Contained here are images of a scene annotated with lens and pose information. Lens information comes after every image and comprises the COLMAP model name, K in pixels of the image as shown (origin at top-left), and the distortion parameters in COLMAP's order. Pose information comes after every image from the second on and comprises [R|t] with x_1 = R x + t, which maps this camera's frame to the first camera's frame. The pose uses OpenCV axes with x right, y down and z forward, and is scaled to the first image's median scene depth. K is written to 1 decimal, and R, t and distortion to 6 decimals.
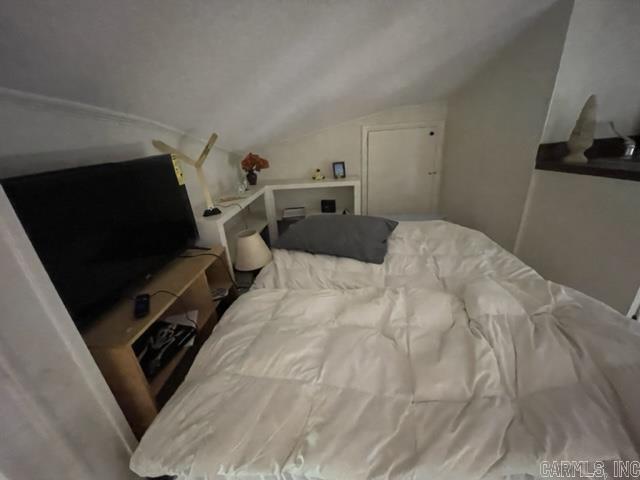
lens RADIAL K [[253.9, 0, 320.0], [0, 253.9, 240.0], [0, 0, 1]] dist [-0.000228, 0.000044]
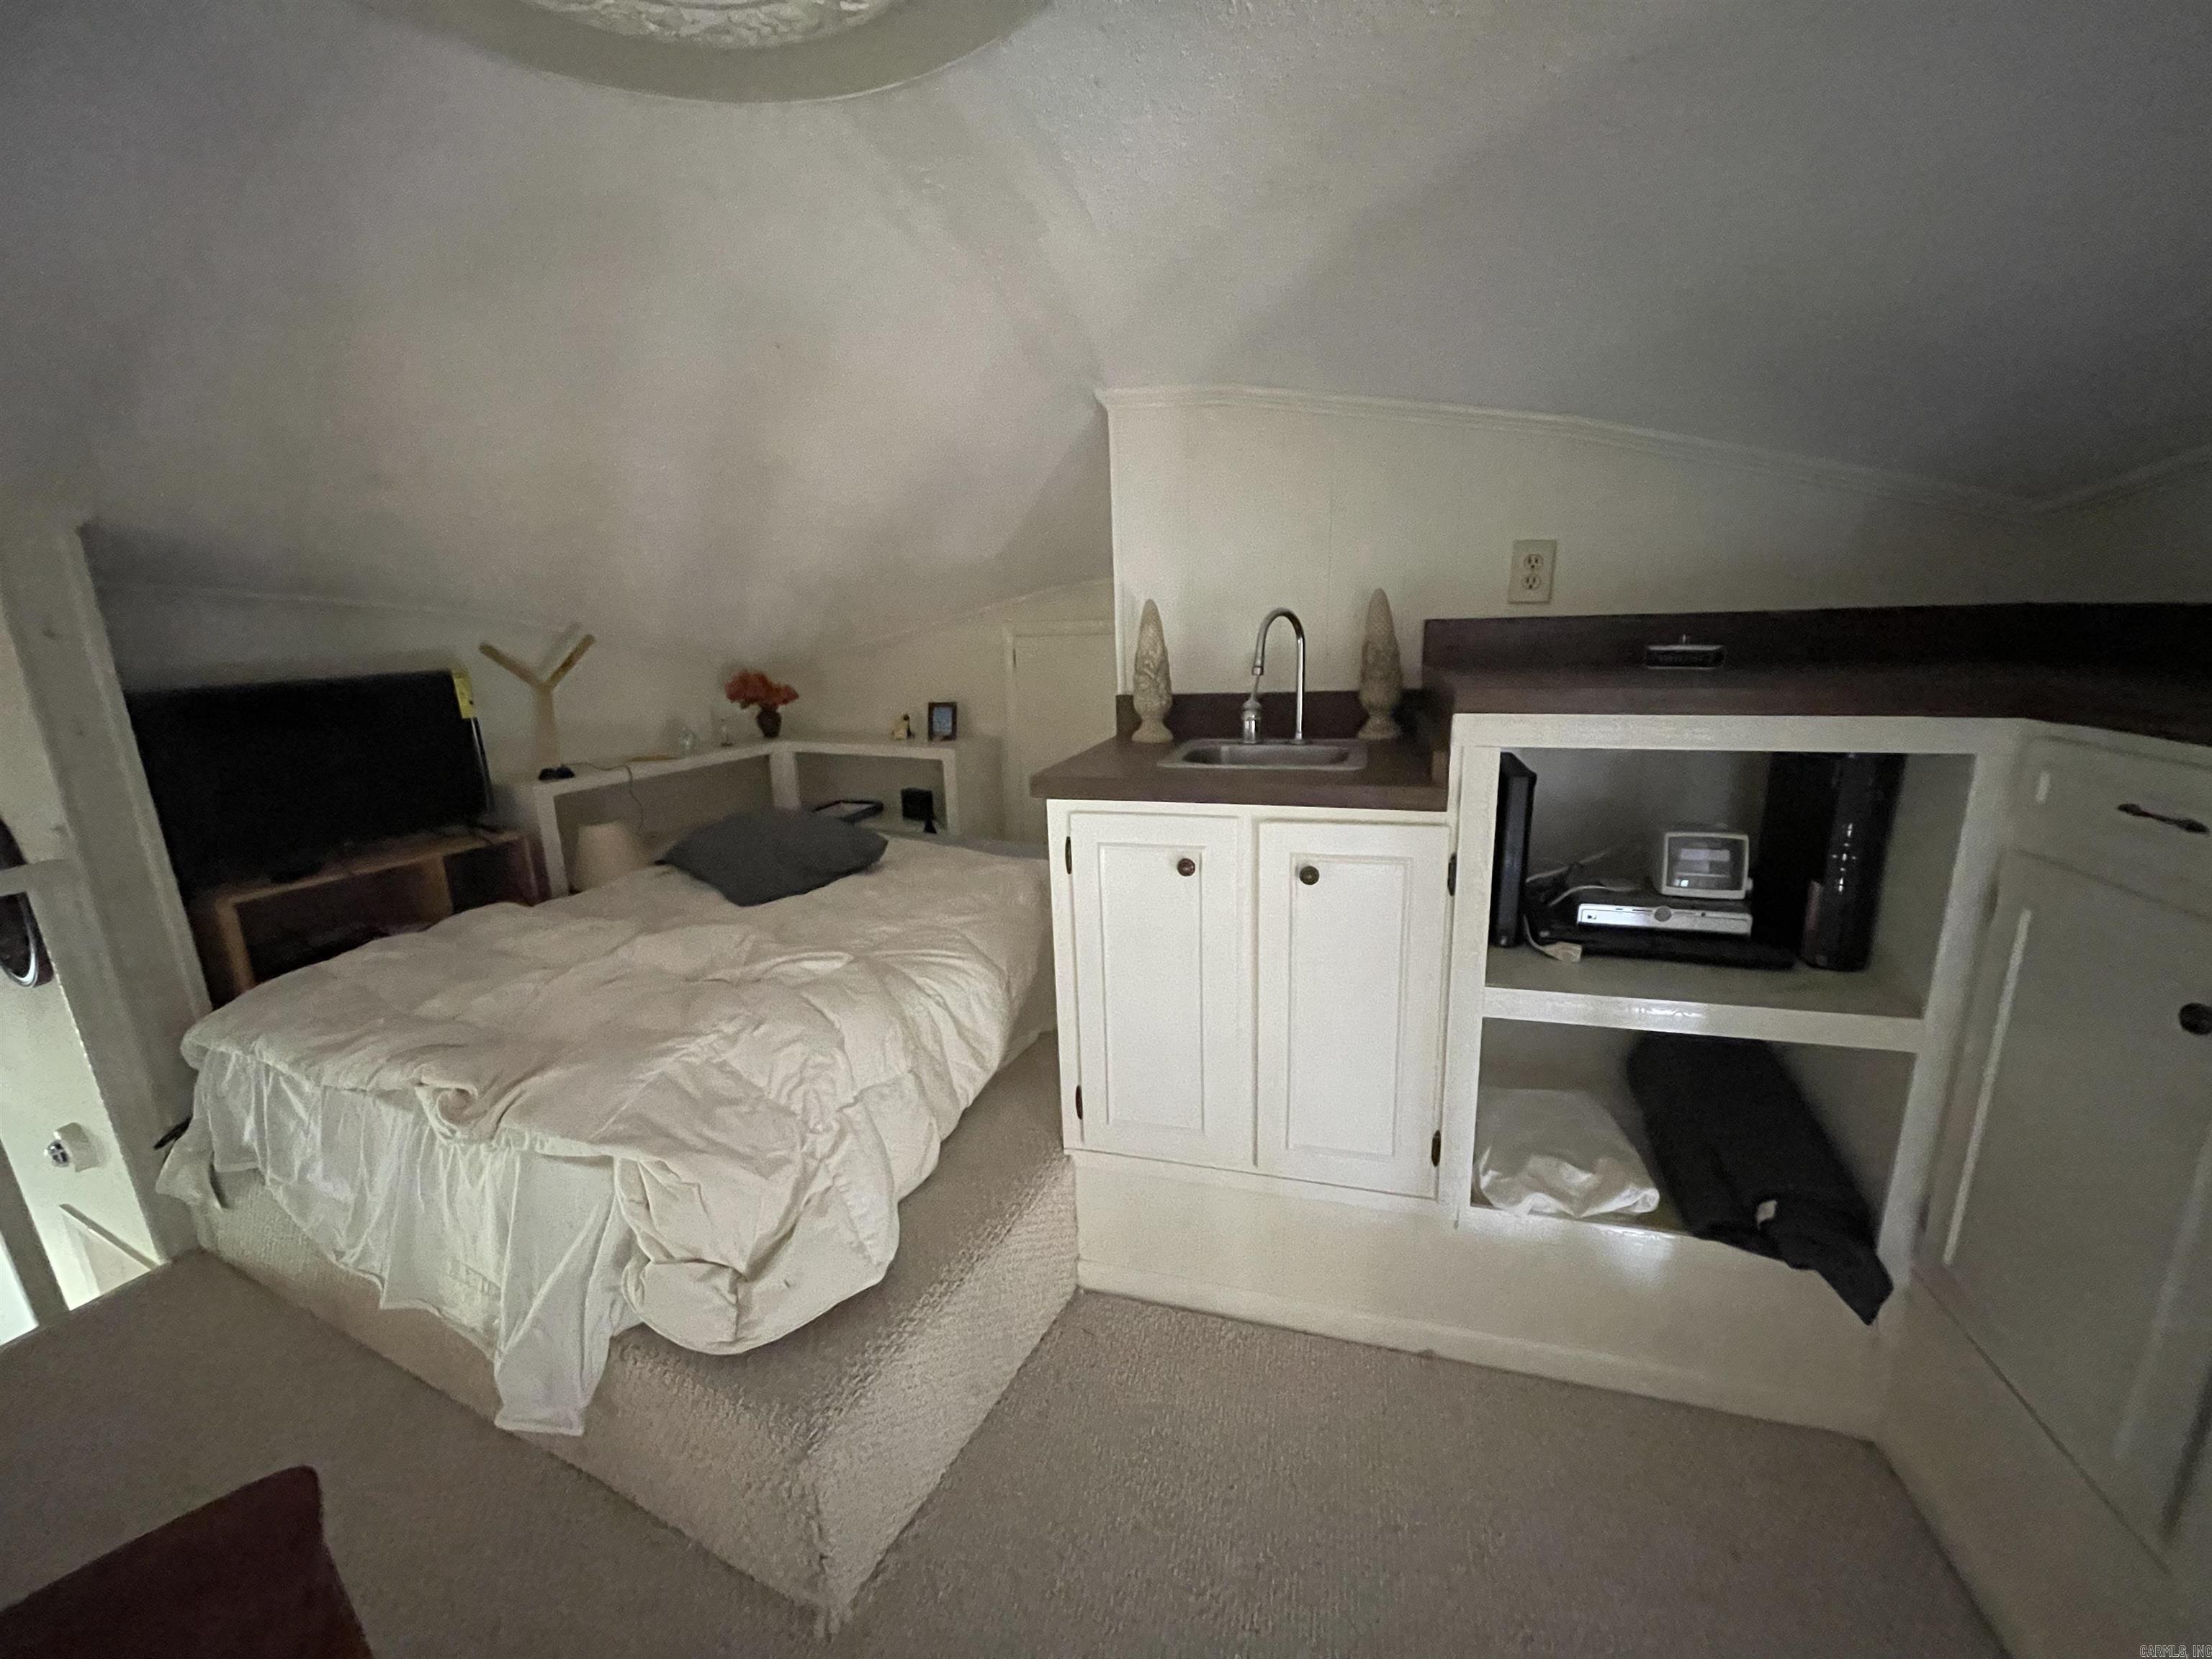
lens RADIAL K [[887.3, 0, 1106.0], [0, 887.3, 829.5], [0, 0, 1]] dist [-0.000032, -0.000053]
pose [[0.934611, 0.119026, -0.335166, 0.873621], [-0.166177, 0.979295, -0.115614, 0.019674], [0.314465, 0.163751, 0.935039, -0.245682]]
